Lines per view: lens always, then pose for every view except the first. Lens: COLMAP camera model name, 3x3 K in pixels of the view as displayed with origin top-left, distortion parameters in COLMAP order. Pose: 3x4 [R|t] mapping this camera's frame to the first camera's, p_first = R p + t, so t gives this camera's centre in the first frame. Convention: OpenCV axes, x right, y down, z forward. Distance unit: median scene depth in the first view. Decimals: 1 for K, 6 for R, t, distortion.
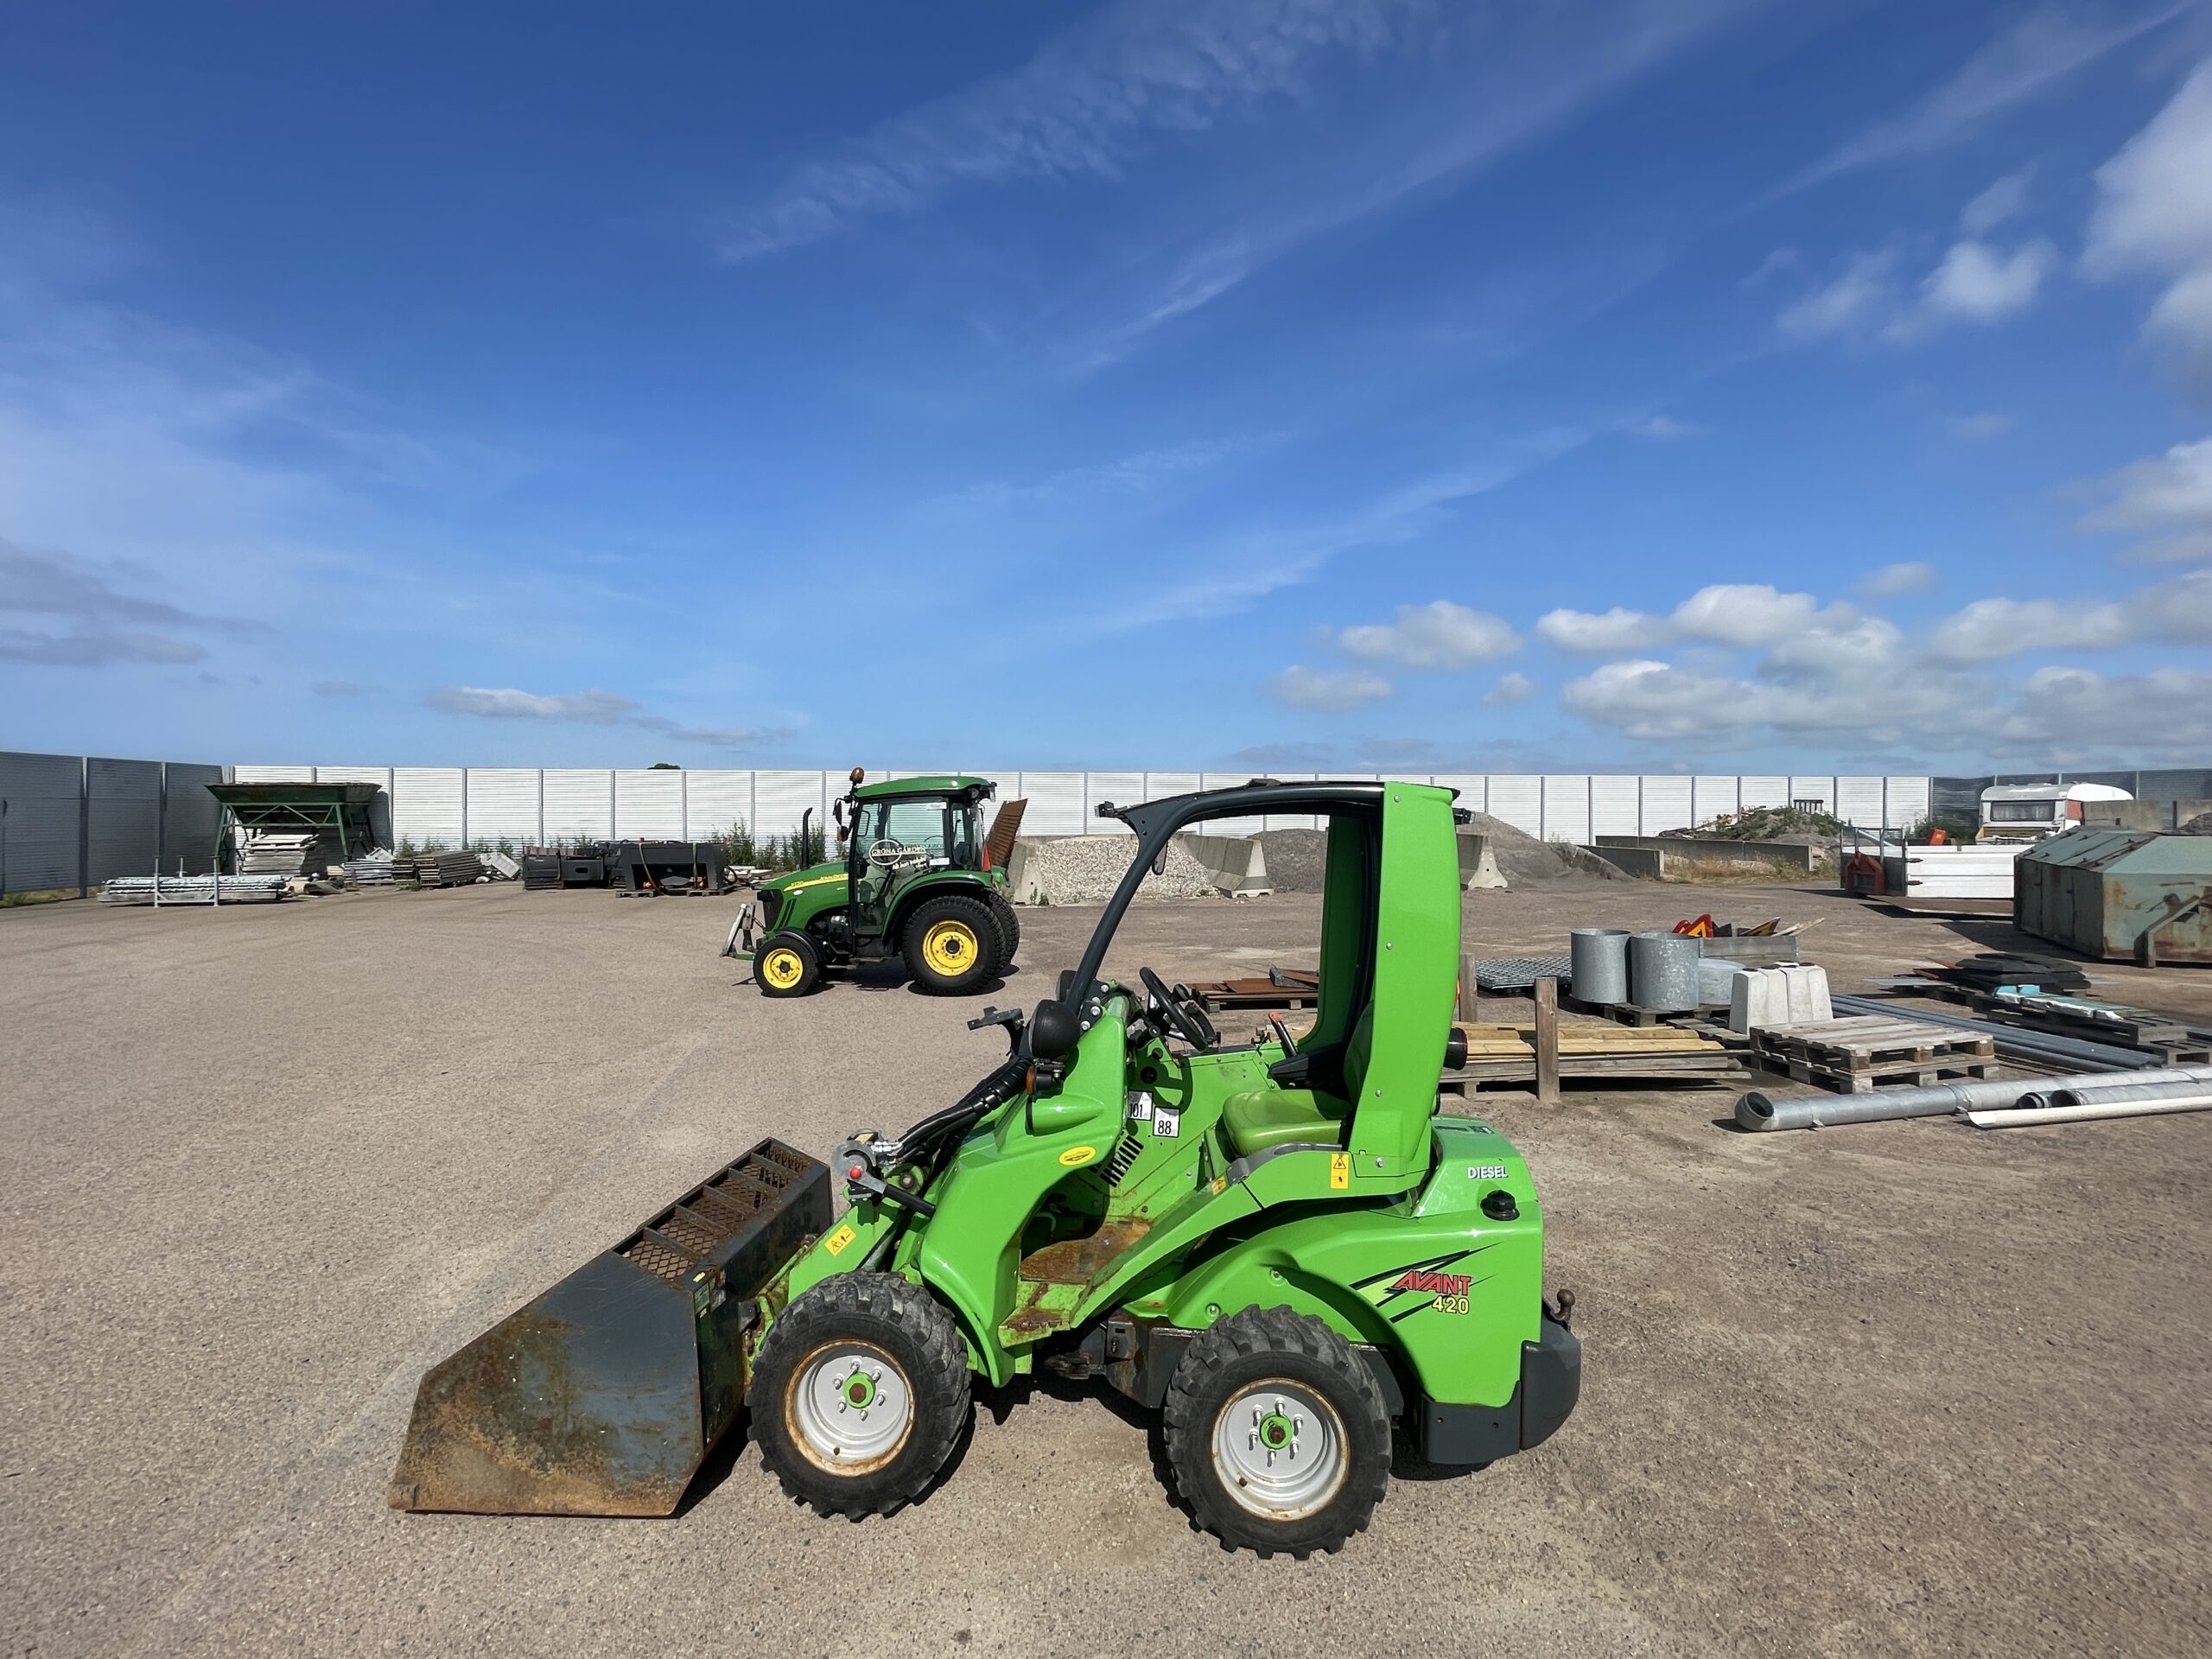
lens RADIAL K [[962.3, 0, 1106.8], [0, 962.3, 823.4], [0, 0, 1]] dist [-0.002421, -0.000128]
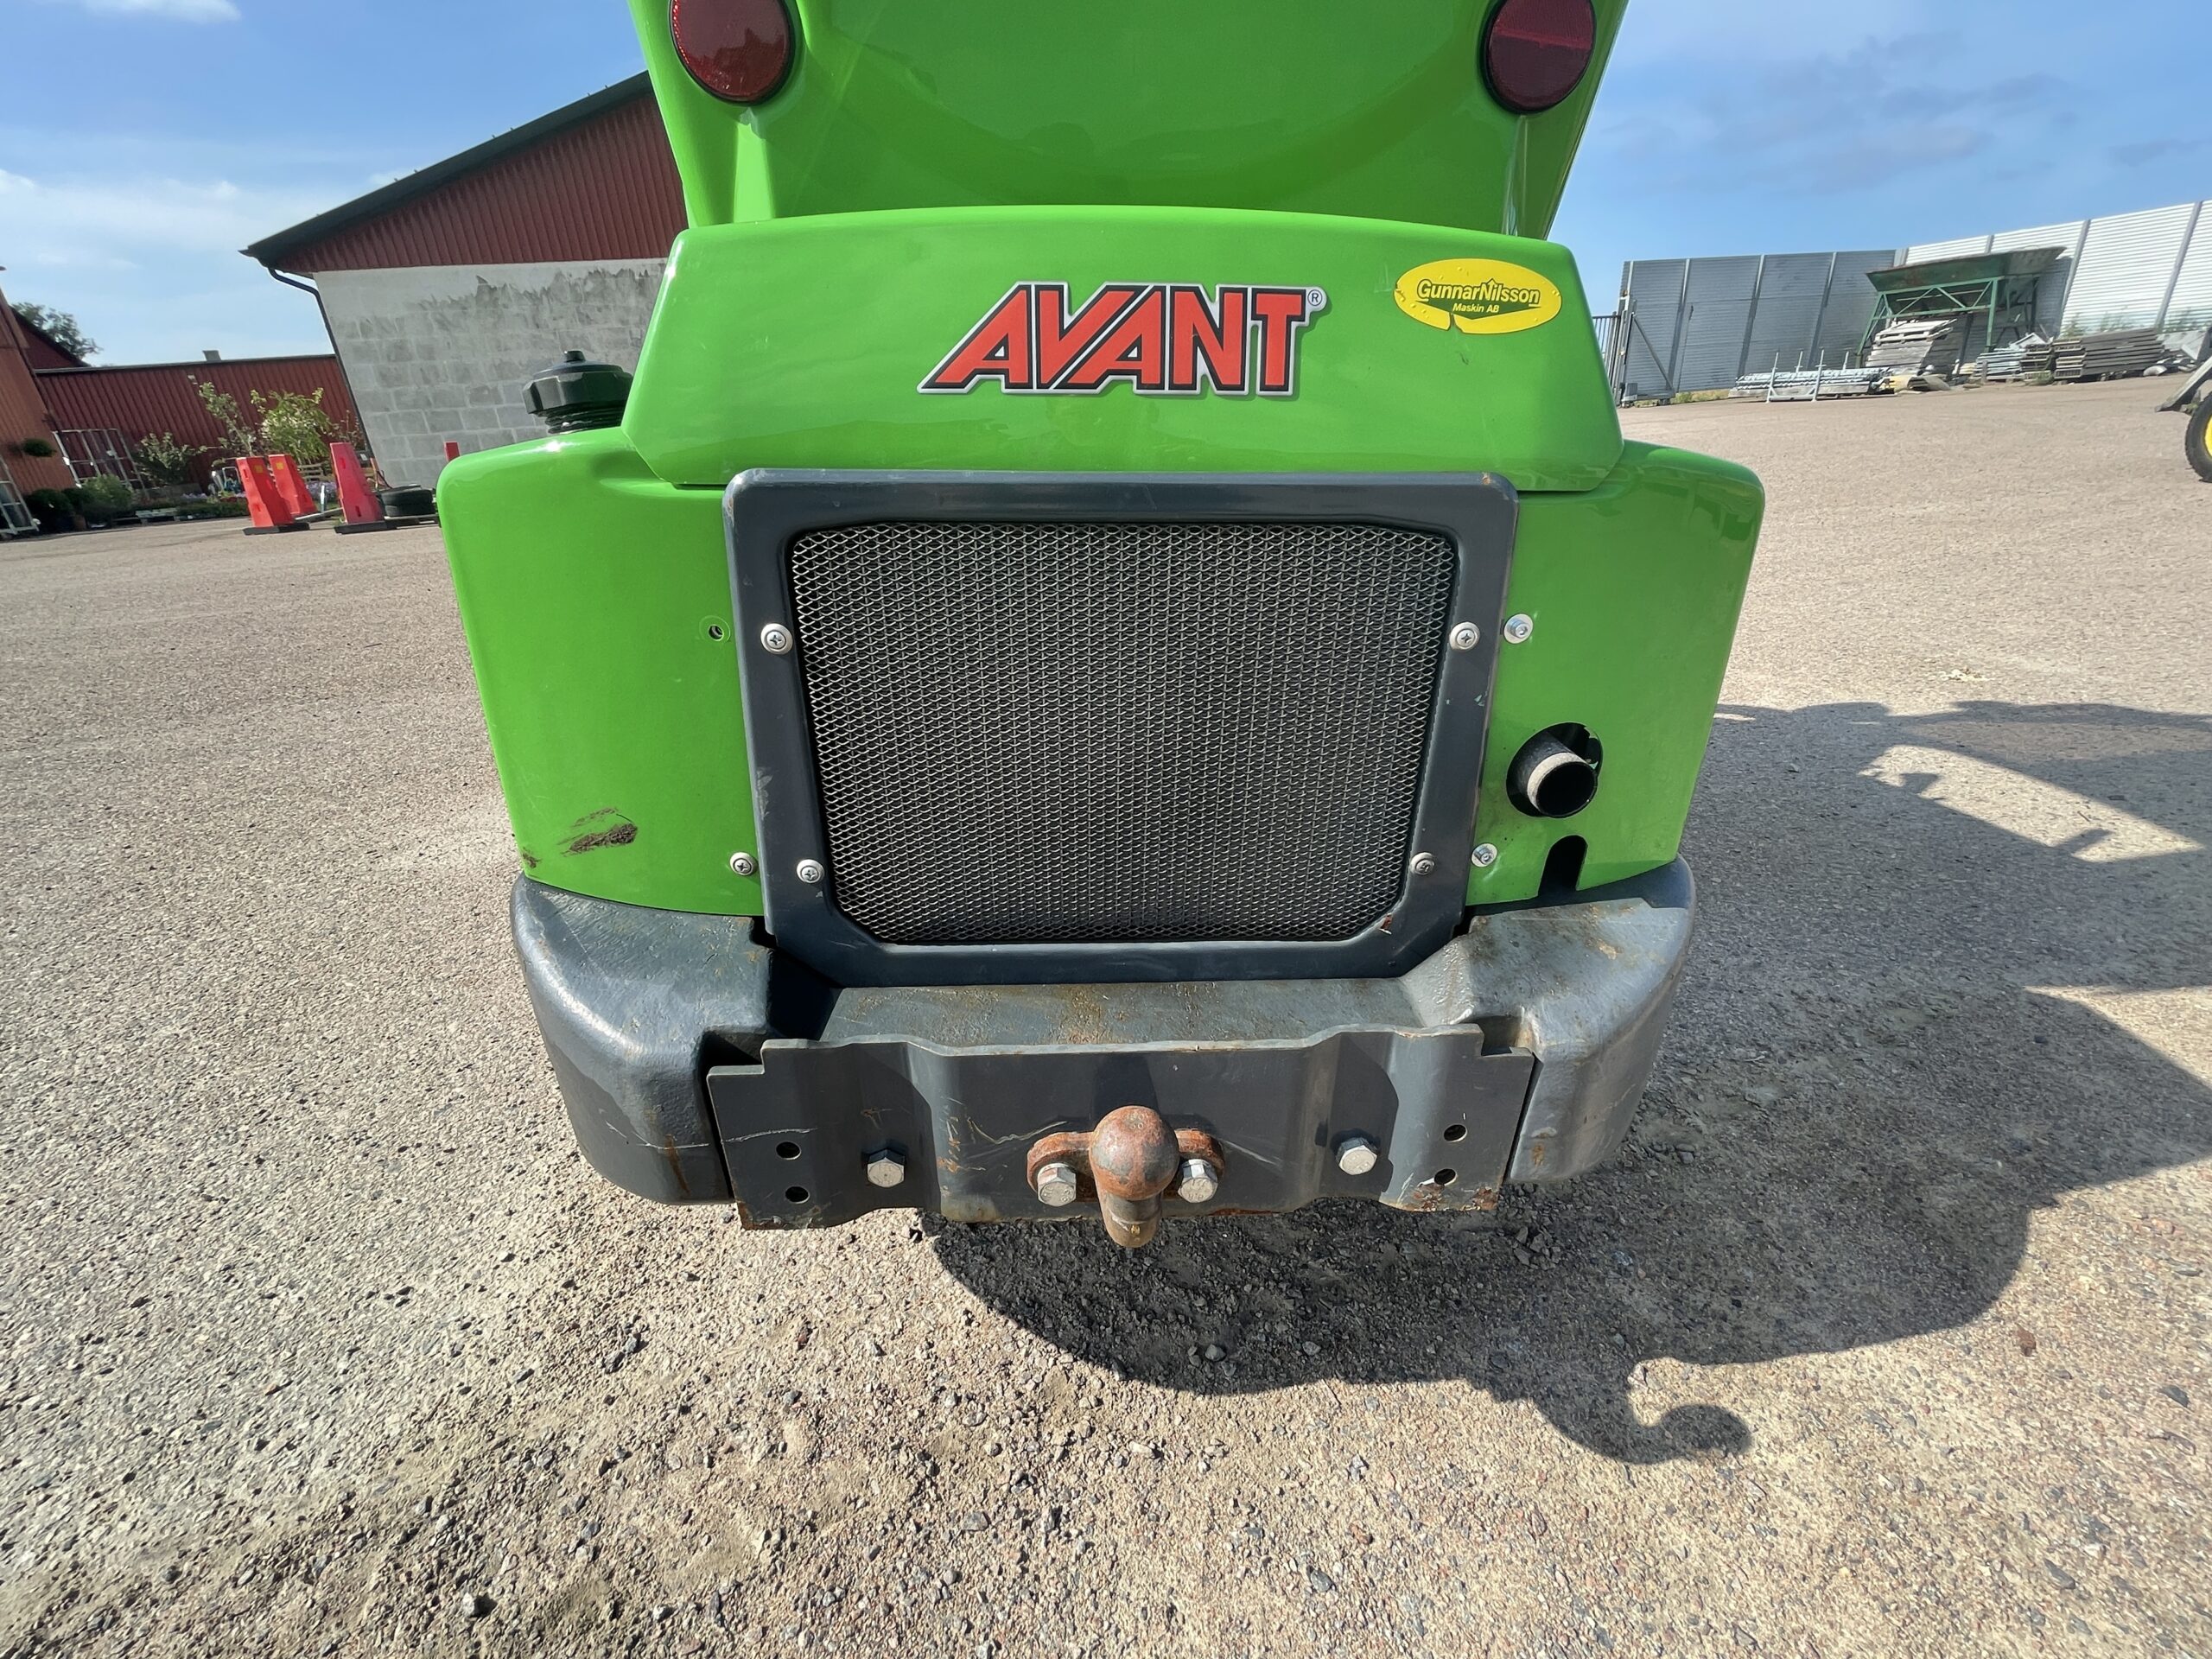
lens RADIAL K [[962.3, 0, 1107.0], [0, 962.3, 822.4], [0, 0, 1]] dist [-0.002421, -0.000128]
pose [[0.114480, 0.388253, -0.914414, 0.087653], [0.056991, 0.916383, 0.396224, 0.050382], [0.991789, -0.097473, 0.082780, 0.138133]]
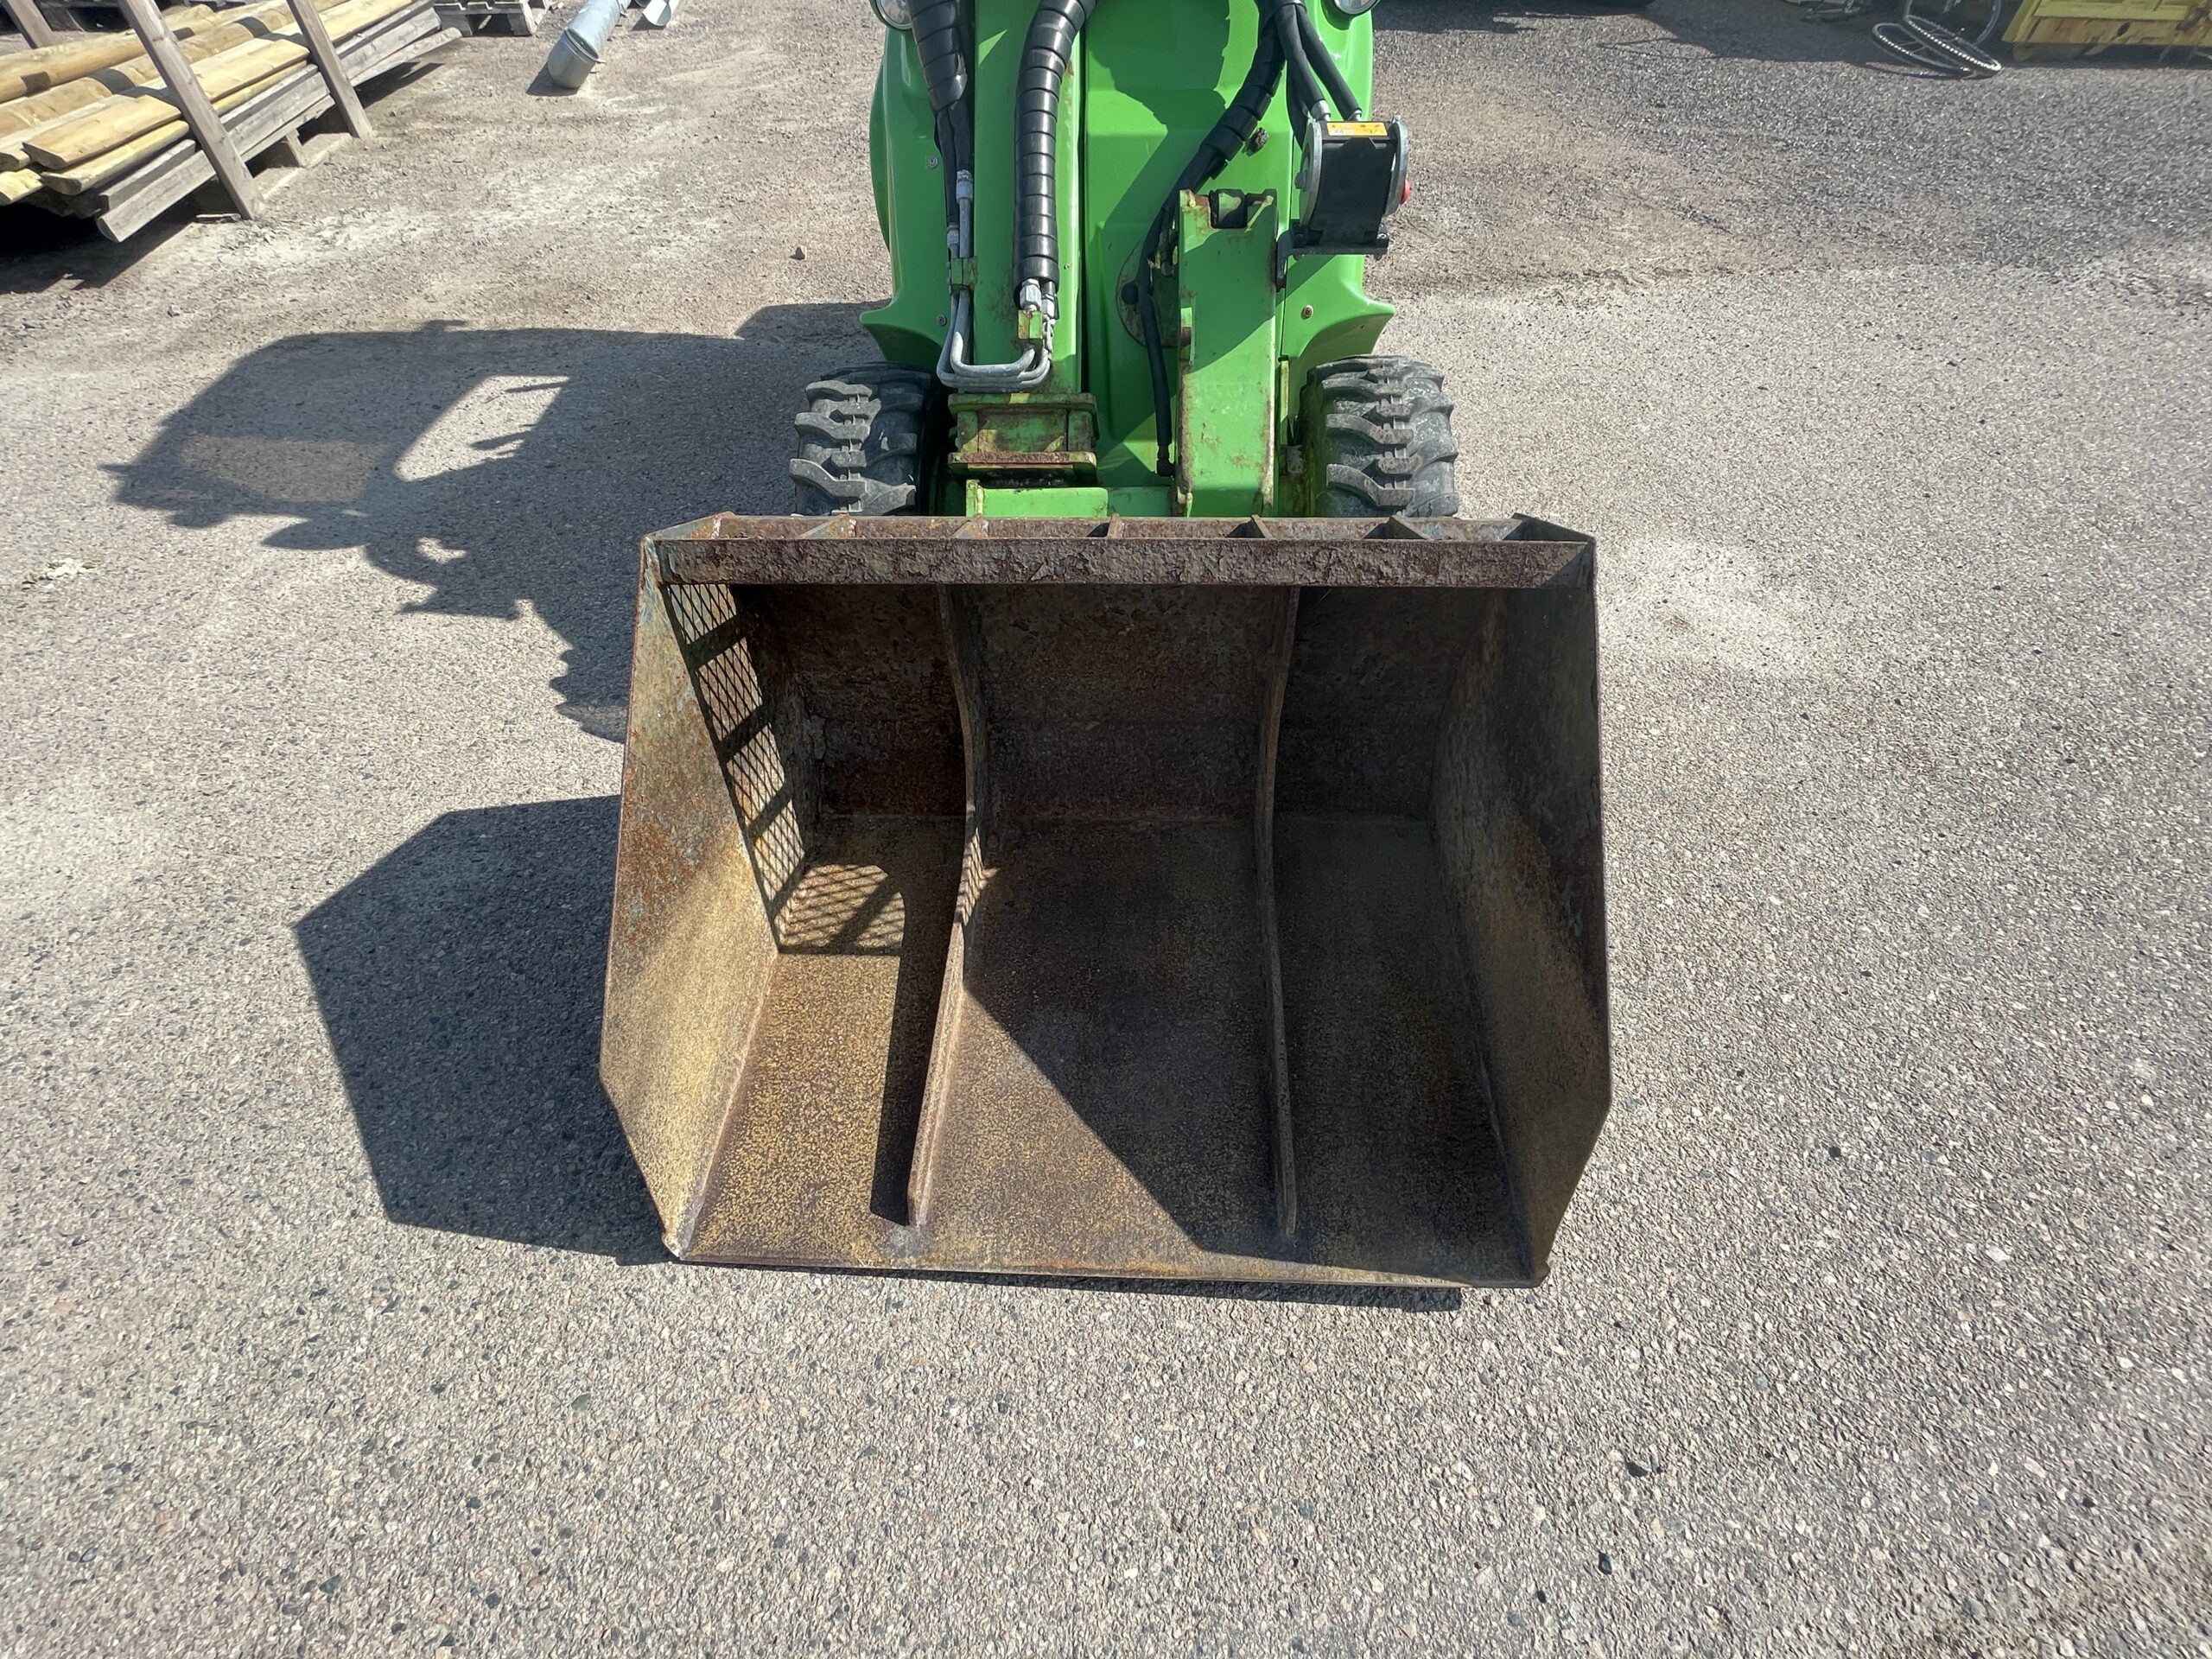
lens RADIAL K [[962.3, 0, 1106.2], [0, 962.3, 819.7], [0, 0, 1]] dist [-0.002421, -0.000128]
pose [[-0.008066, -0.751438, 0.659754, -0.108796], [-0.023256, 0.659738, 0.751136, 0.026453], [-0.999697, -0.009285, -0.022797, 0.150060]]
